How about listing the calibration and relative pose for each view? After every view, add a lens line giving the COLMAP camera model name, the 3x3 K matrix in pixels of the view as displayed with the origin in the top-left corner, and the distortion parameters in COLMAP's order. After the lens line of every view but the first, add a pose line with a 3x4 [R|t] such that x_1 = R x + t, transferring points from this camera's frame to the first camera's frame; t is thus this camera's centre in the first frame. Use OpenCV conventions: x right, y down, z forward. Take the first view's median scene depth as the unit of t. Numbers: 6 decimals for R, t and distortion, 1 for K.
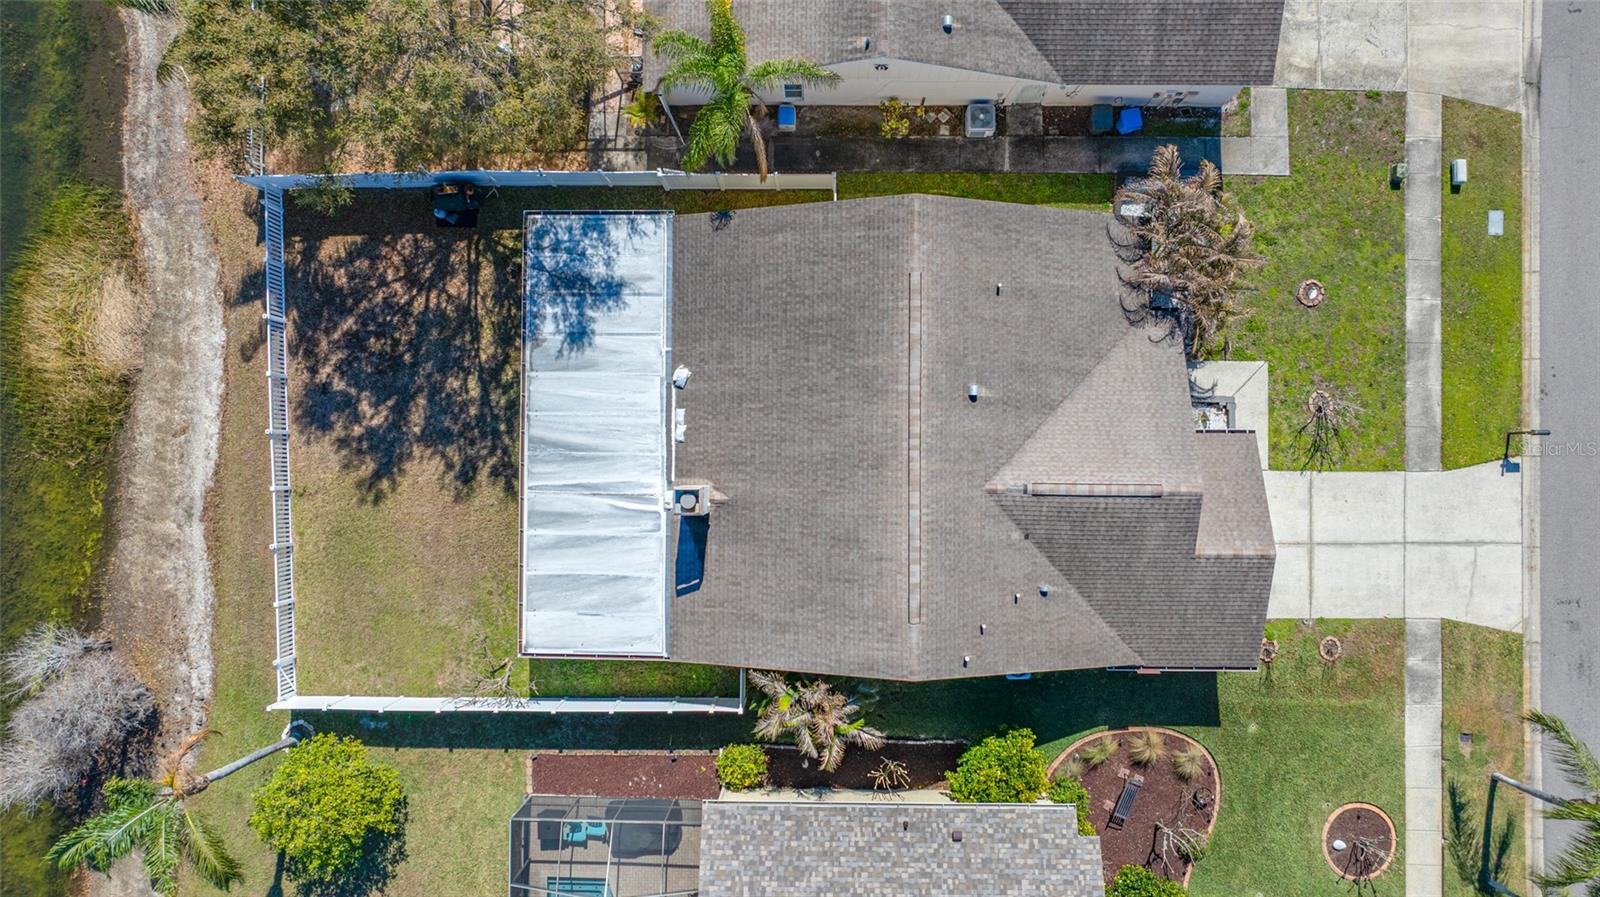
lens RADIAL K [[1169.2, 0, 805.1], [0, 1169.2, 441.5], [0, 0, 1]] dist [-0.060739, 0.071359]
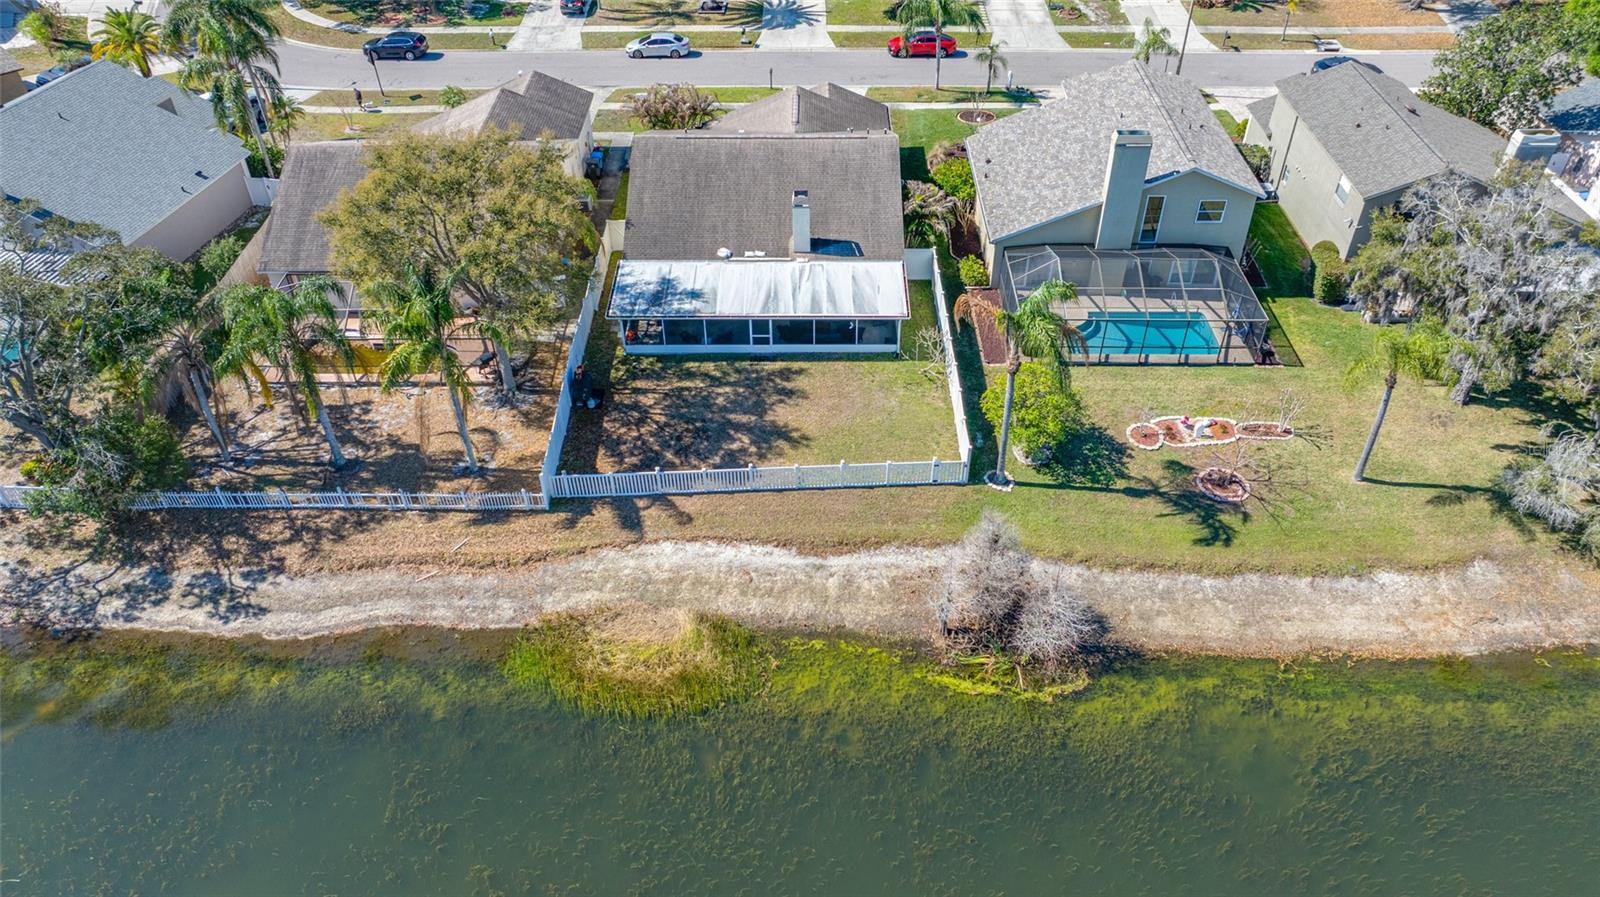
lens RADIAL K [[1129.6, 0, 804.9], [0, 1129.6, 448.7], [0, 0, 1]] dist [-0.017472, 0.005907]
pose [[-0.003505, -0.638832, 0.769338, -1.351482], [0.999948, 0.005155, 0.008836, 0.037674], [-0.009610, 0.769329, 0.638780, 0.205966]]
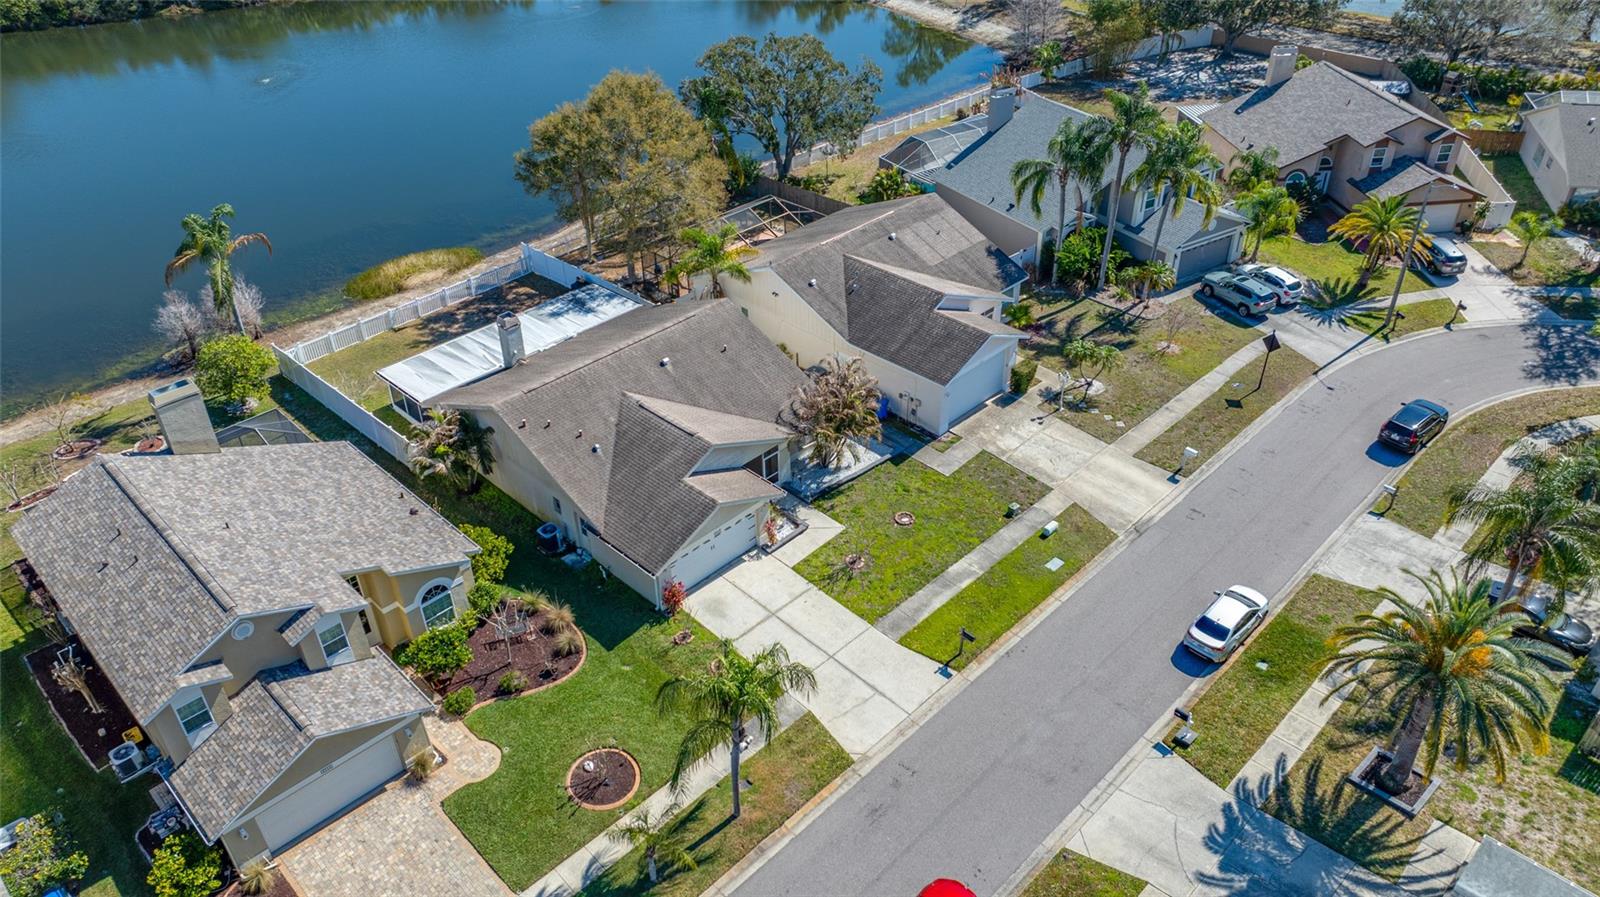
lens RADIAL K [[1128.8, 0, 804.3], [0, 1128.8, 442.3], [0, 0, 1]] dist [-0.020615, 0.001393]
pose [[0.717143, 0.395819, -0.573614, 1.068209], [-0.696777, 0.424233, -0.578385, 0.676354], [0.014410, 0.814465, 0.580033, 0.155855]]
